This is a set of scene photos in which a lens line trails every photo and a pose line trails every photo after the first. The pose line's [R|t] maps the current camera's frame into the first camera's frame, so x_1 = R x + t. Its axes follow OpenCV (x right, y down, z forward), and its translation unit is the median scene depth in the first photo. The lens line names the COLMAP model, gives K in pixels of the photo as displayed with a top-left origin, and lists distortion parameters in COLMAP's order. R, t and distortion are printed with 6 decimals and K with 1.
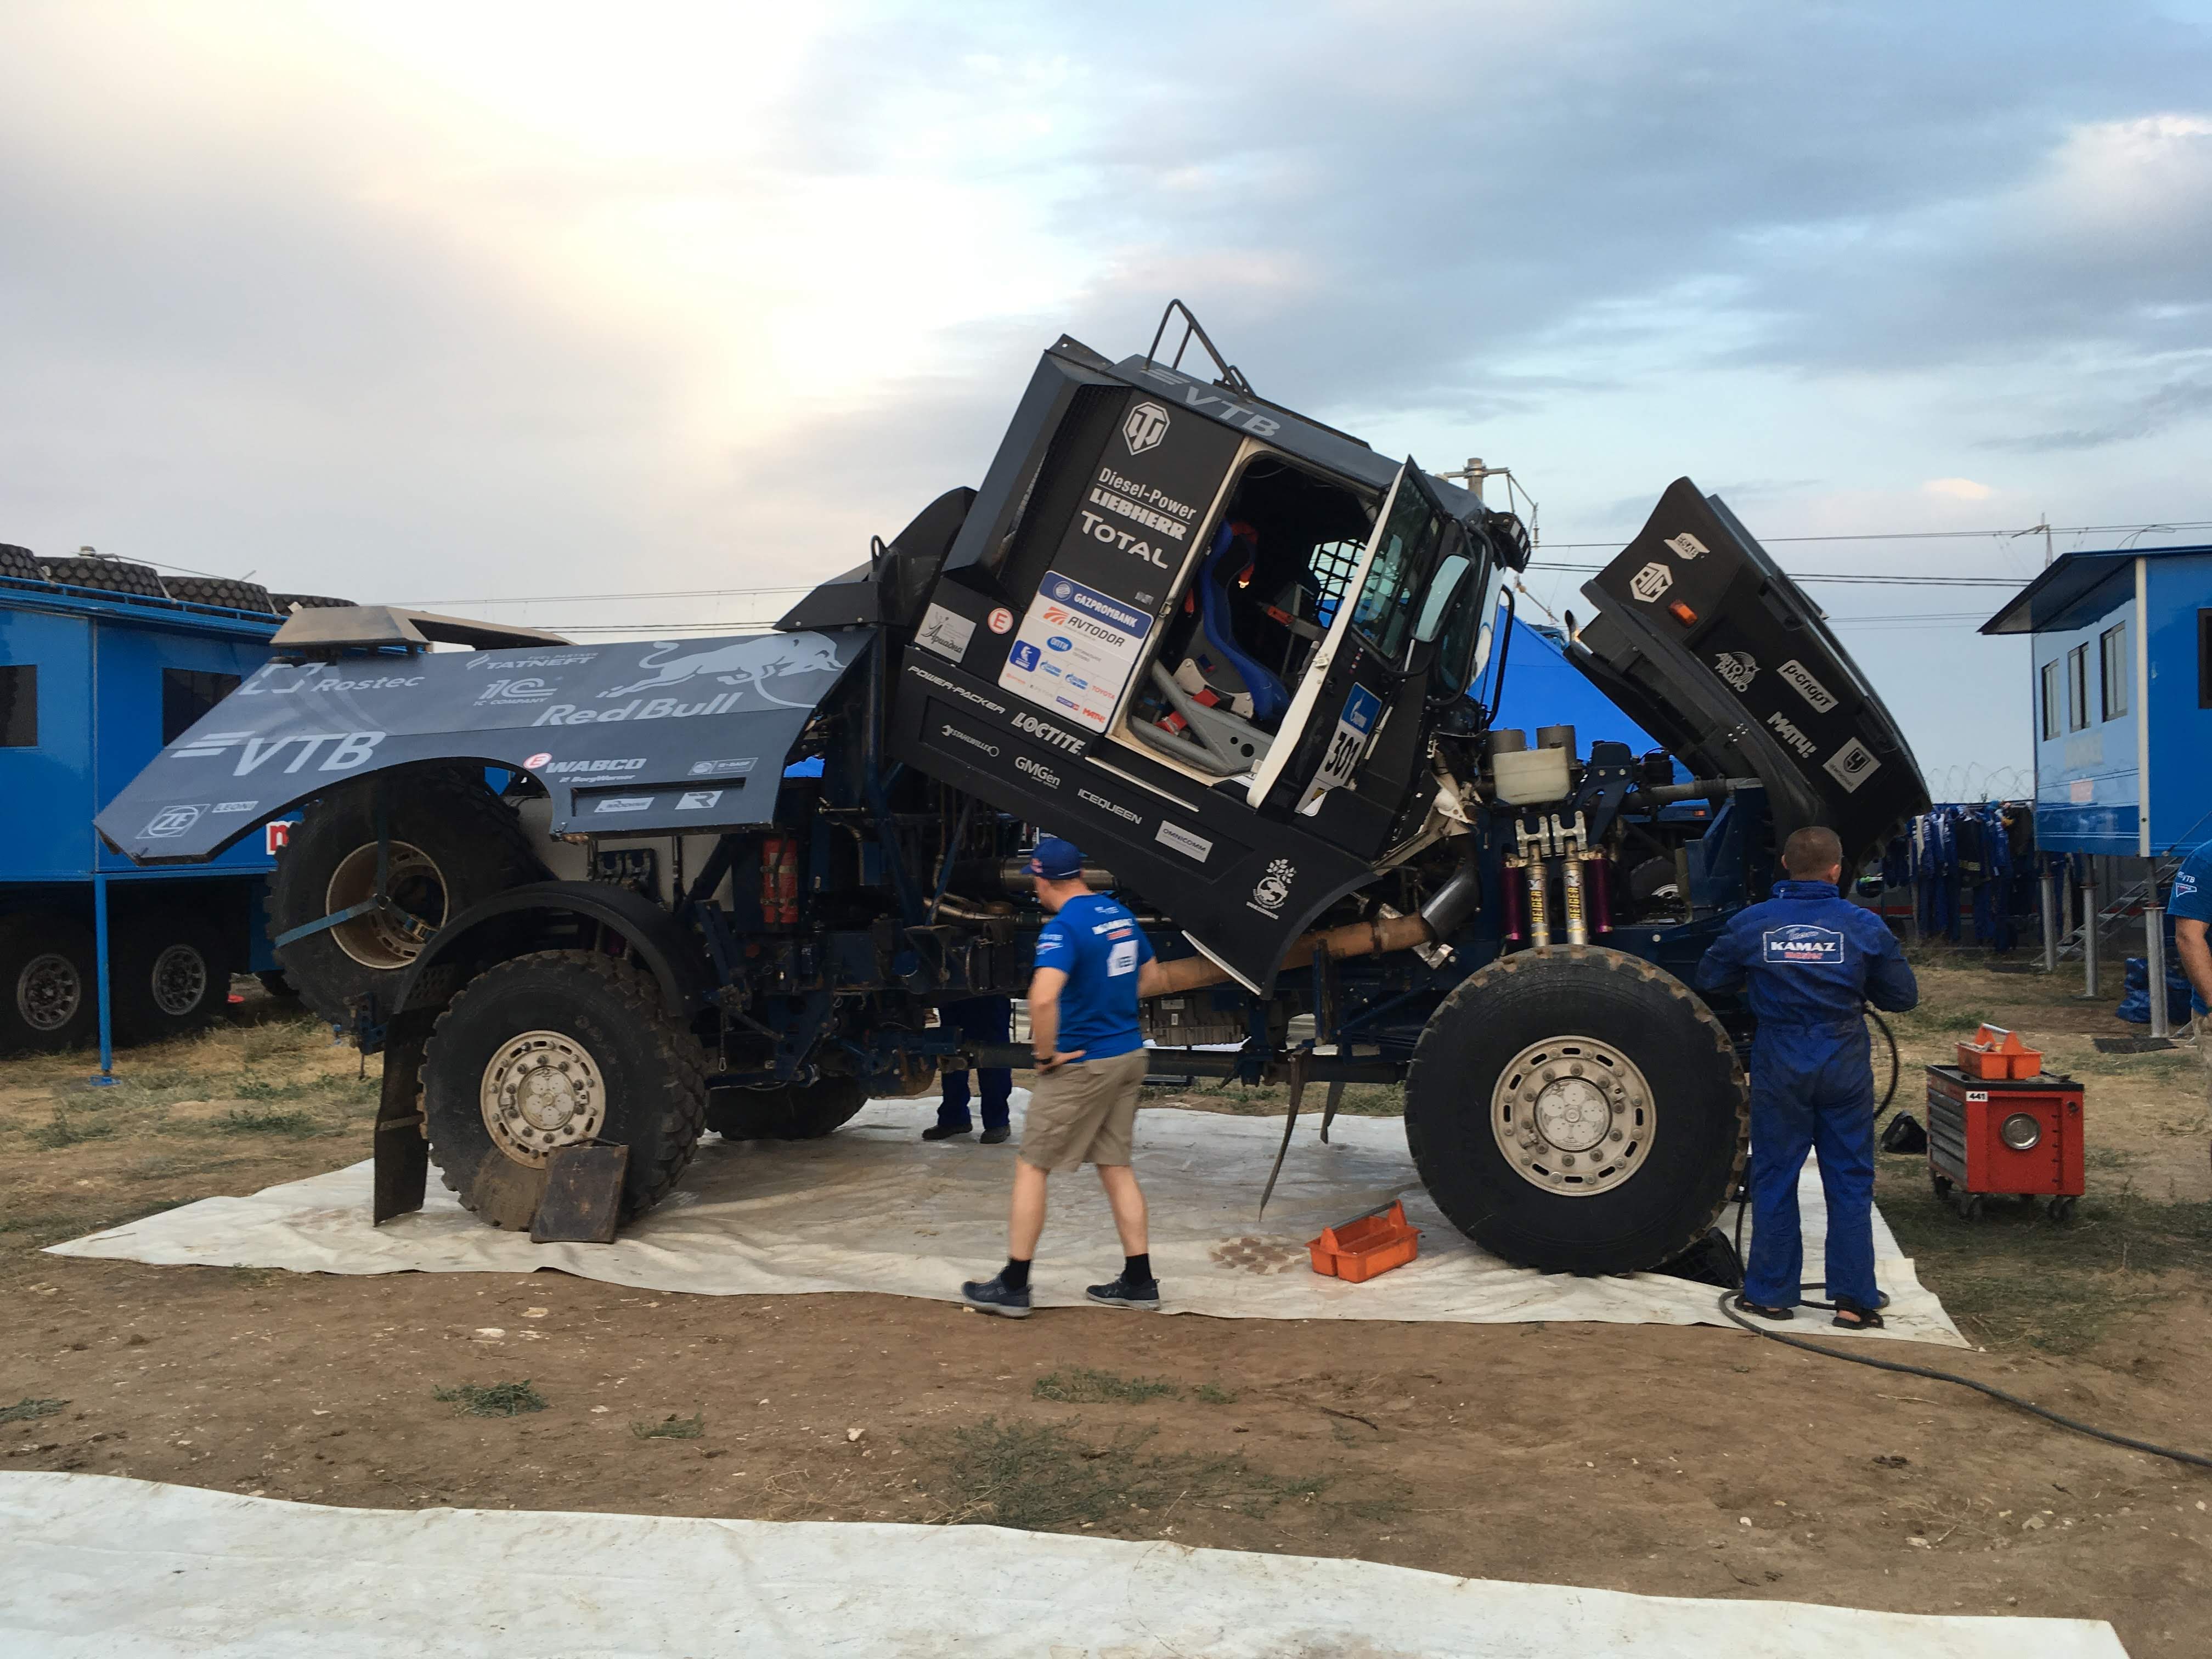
lens RADIAL K [[1859.2, 0, 1106.0], [0, 1859.2, 829.5], [0, 0, 1]] dist [0.077096, -0.097879]
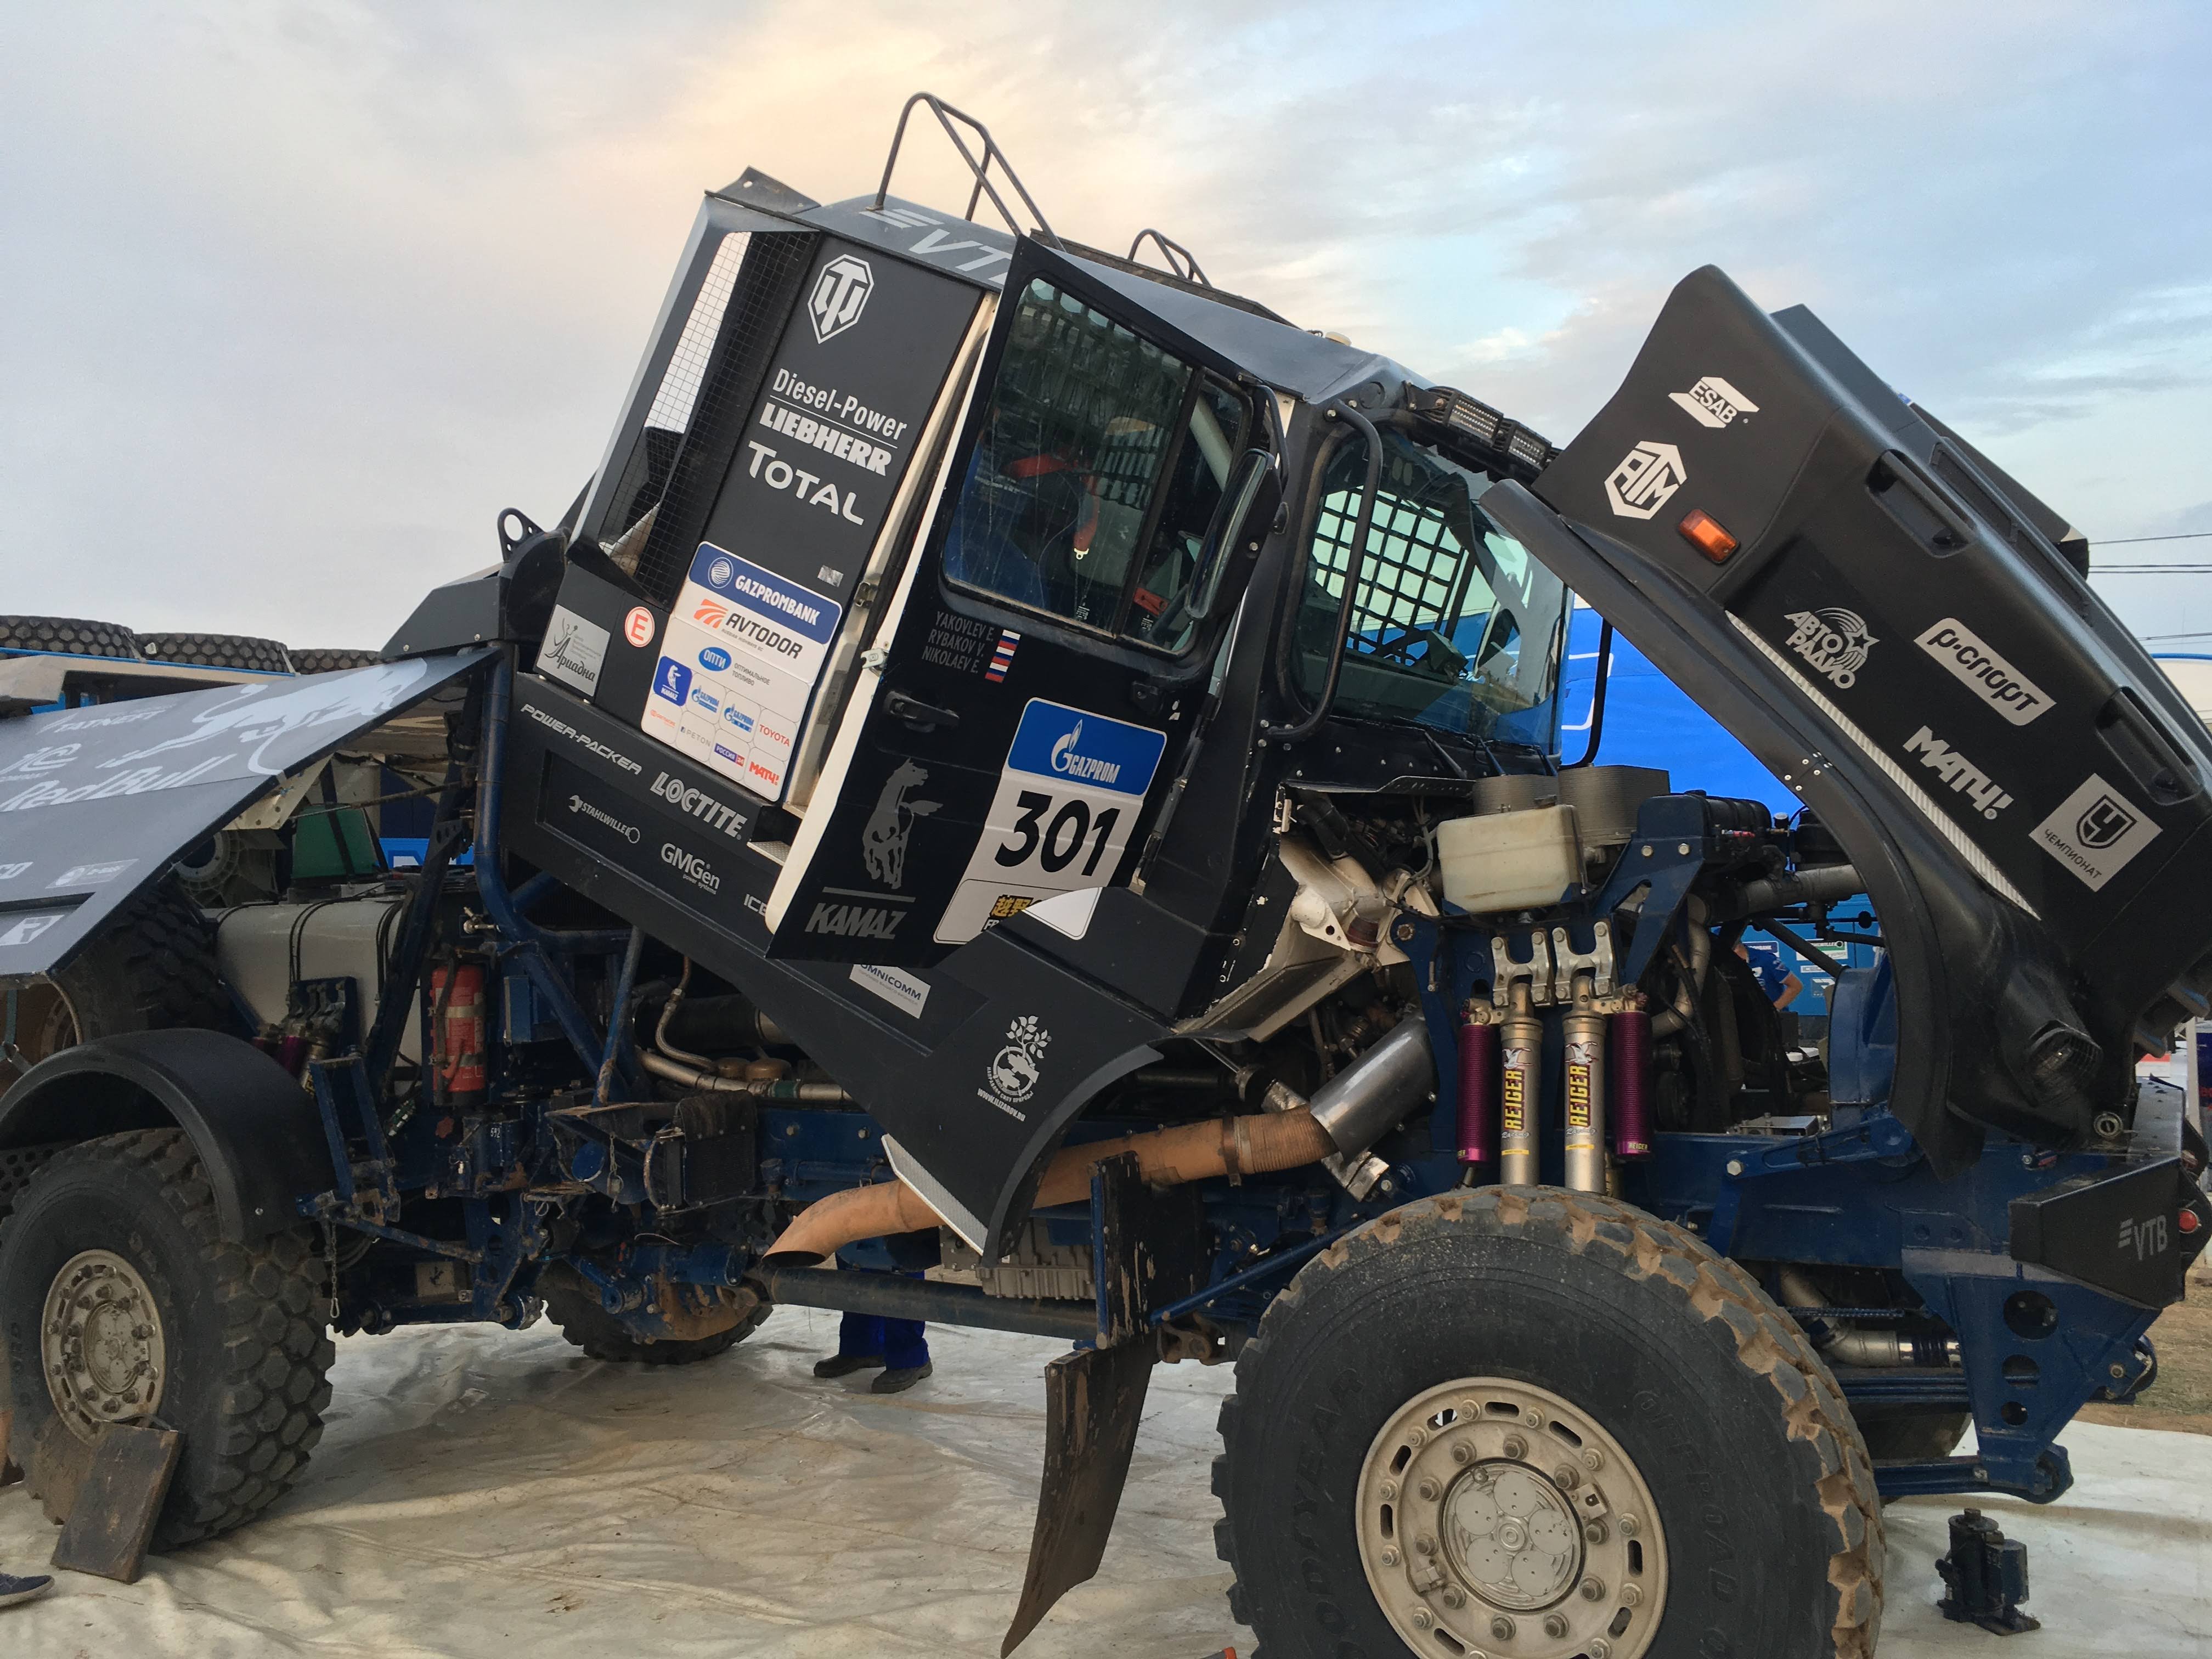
lens RADIAL K [[1859.2, 0, 1106.0], [0, 1859.2, 829.5], [0, 0, 1]] dist [0.077096, -0.097879]
pose [[0.967059, -0.022623, -0.253545, 0.255401], [0.015030, 0.999380, -0.031846, -0.021876], [0.254108, 0.026986, 0.966799, 0.439232]]
